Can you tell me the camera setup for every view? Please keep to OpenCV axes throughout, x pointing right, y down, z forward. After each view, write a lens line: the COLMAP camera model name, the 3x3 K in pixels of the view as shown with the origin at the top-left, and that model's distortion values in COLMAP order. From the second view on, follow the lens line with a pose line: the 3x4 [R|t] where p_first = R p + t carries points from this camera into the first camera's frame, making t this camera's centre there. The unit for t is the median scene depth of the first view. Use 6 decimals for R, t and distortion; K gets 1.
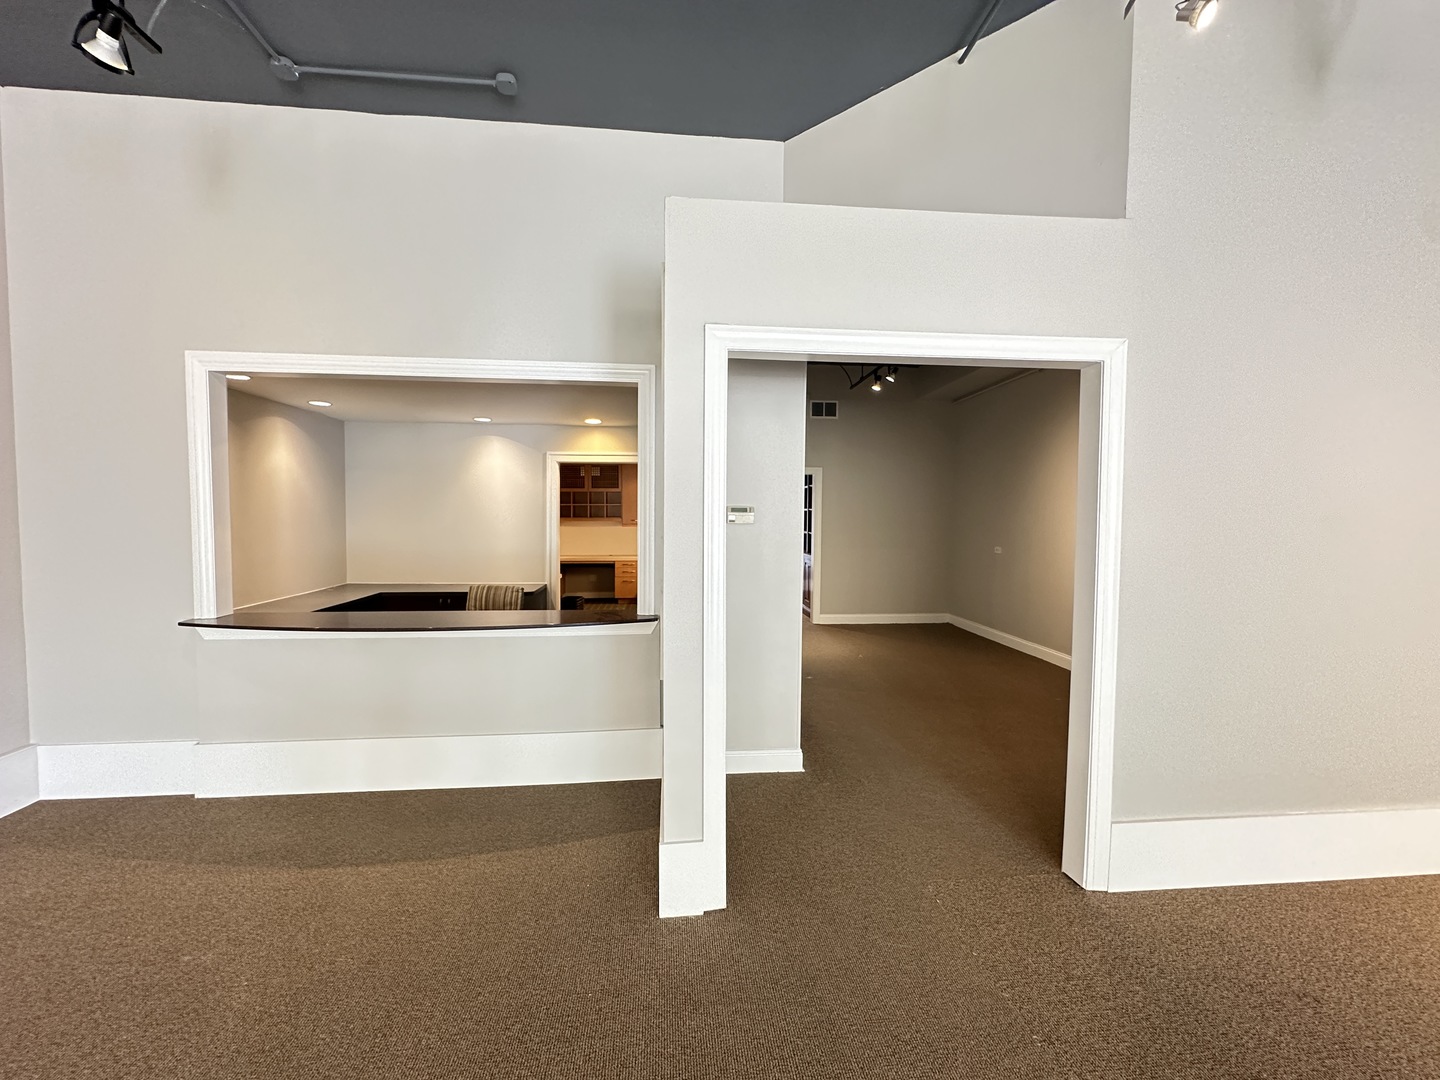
lens RADIAL K [[577.8, 0, 718.2], [0, 577.8, 544.4], [0, 0, 1]] dist [-0.000381, 0.000019]
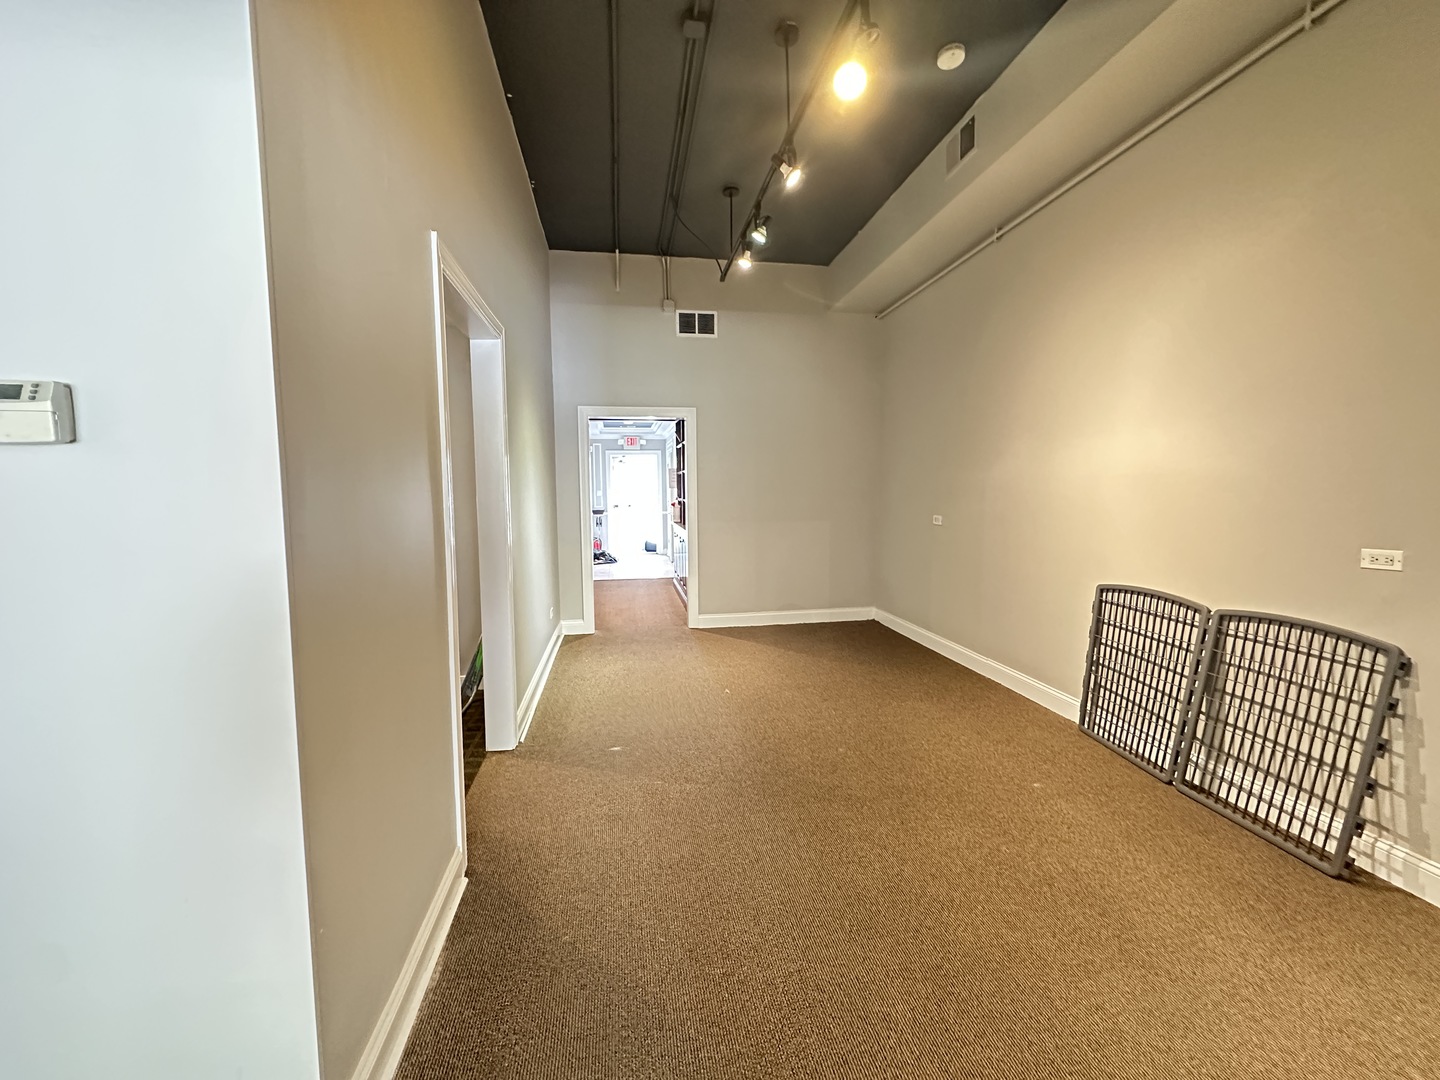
lens RADIAL K [[577.8, 0, 723.3], [0, 577.8, 535.4], [0, 0, 1]] dist [-0.000381, 0.000019]
pose [[0.995332, -0.025442, 0.093092, 0.144289], [0.022791, 0.999307, 0.029428, 0.002312], [-0.093776, -0.027169, 0.995223, 0.295406]]
